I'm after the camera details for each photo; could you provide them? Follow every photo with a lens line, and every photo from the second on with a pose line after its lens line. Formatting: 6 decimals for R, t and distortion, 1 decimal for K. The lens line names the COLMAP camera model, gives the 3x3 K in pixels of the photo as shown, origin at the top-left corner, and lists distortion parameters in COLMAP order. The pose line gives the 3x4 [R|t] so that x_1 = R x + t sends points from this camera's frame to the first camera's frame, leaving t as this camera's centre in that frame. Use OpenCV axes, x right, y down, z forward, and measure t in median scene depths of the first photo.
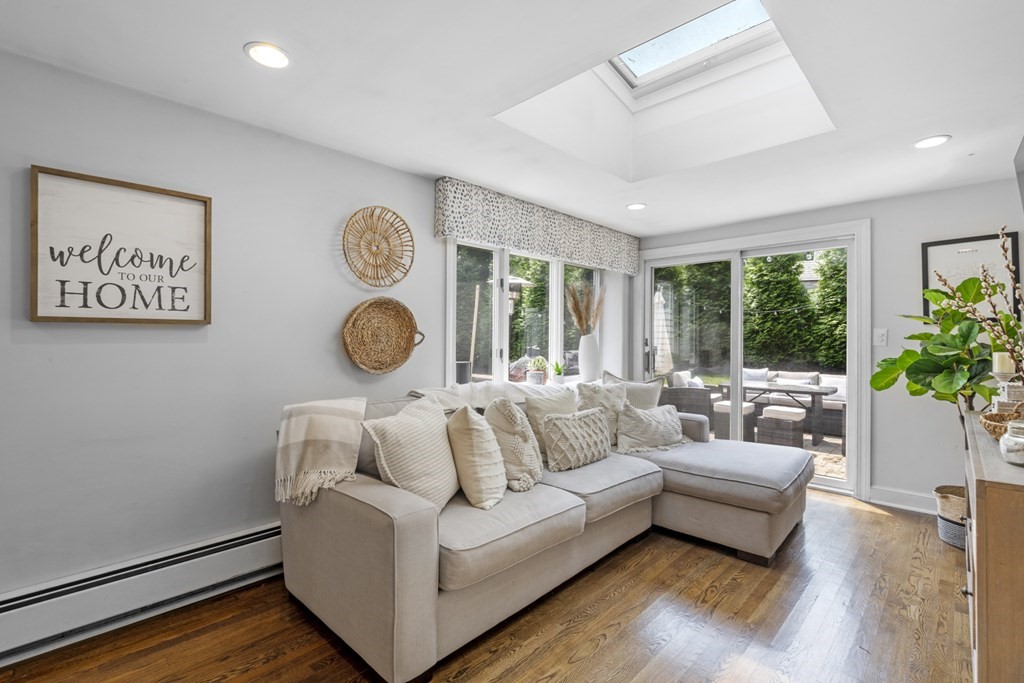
lens RADIAL K [[467.4, 0, 508.0], [0, 467.4, 335.6], [0, 0, 1]] dist [-0.007874, -0.001071]
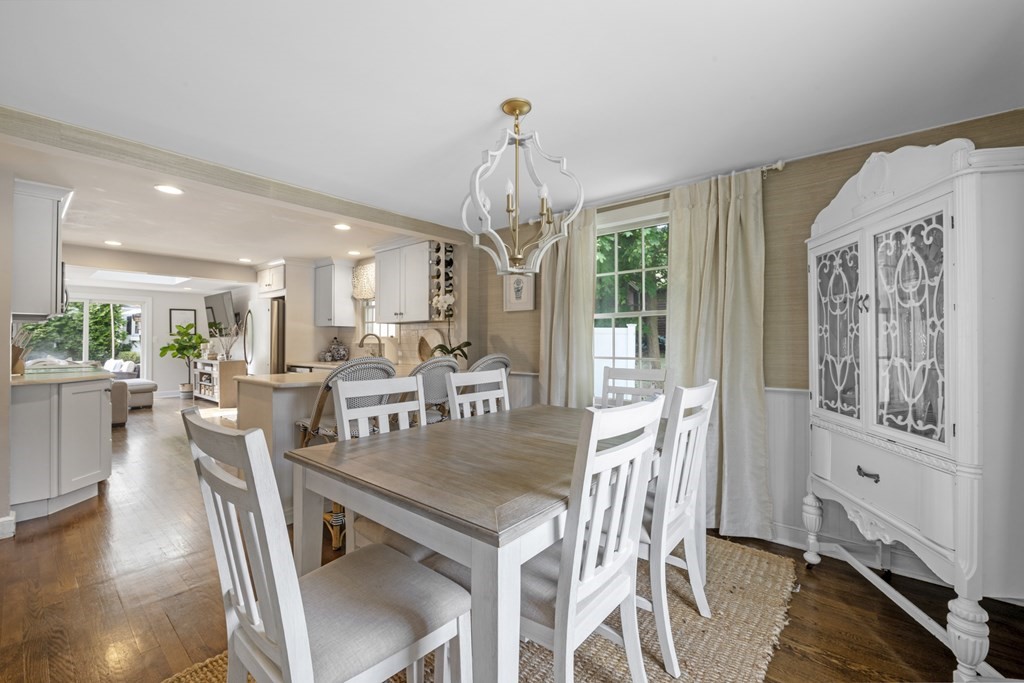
lens RADIAL K [[424.1, 0, 510.5], [0, 424.1, 341.9], [0, 0, 1]] dist [-0.011026, -0.001725]
pose [[-0.063309, -0.003747, 0.997987, -2.317796], [-0.009794, 0.999947, 0.003133, -0.014853], [-0.997946, -0.009576, -0.063342, -1.220658]]
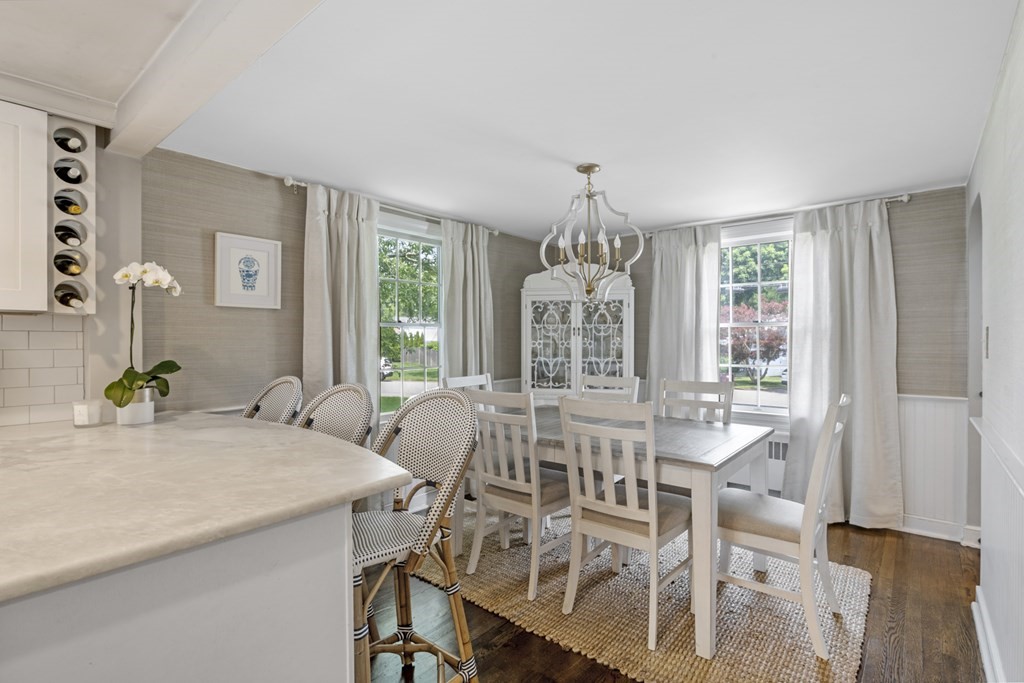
lens RADIAL K [[488.9, 0, 510.3], [0, 488.9, 342.0], [0, 0, 1]] dist [-0.017975, 0.000893]
pose [[-0.997365, -0.001747, -0.072531, -1.458999], [-0.001614, 0.999997, -0.001898, -0.039648], [0.072534, -0.001776, -0.997364, -0.356137]]
